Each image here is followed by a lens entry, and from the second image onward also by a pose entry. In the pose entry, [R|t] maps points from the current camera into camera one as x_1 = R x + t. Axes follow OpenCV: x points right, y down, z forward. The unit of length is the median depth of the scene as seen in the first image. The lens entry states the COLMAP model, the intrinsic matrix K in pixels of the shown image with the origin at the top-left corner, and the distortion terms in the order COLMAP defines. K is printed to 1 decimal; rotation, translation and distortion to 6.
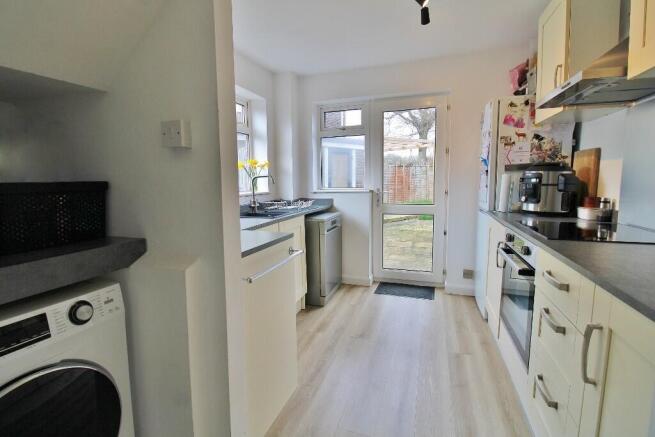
lens RADIAL K [[308.3, 0, 325.1], [0, 308.3, 216.8], [0, 0, 1]] dist [-0.003688, -0.002663]
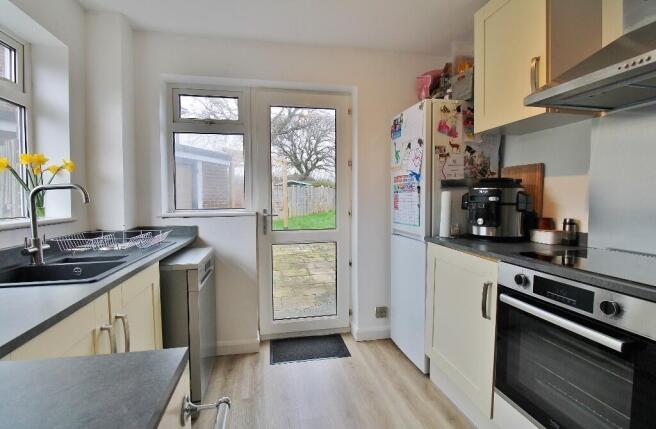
lens RADIAL K [[316.6, 0, 332.5], [0, 316.6, 213.1], [0, 0, 1]] dist [-0.005015, -0.007123]
pose [[0.864295, -0.014578, 0.502774, -0.073251], [0.053266, 0.996612, -0.062671, -0.034021], [-0.500157, 0.080947, 0.862143, 0.332617]]
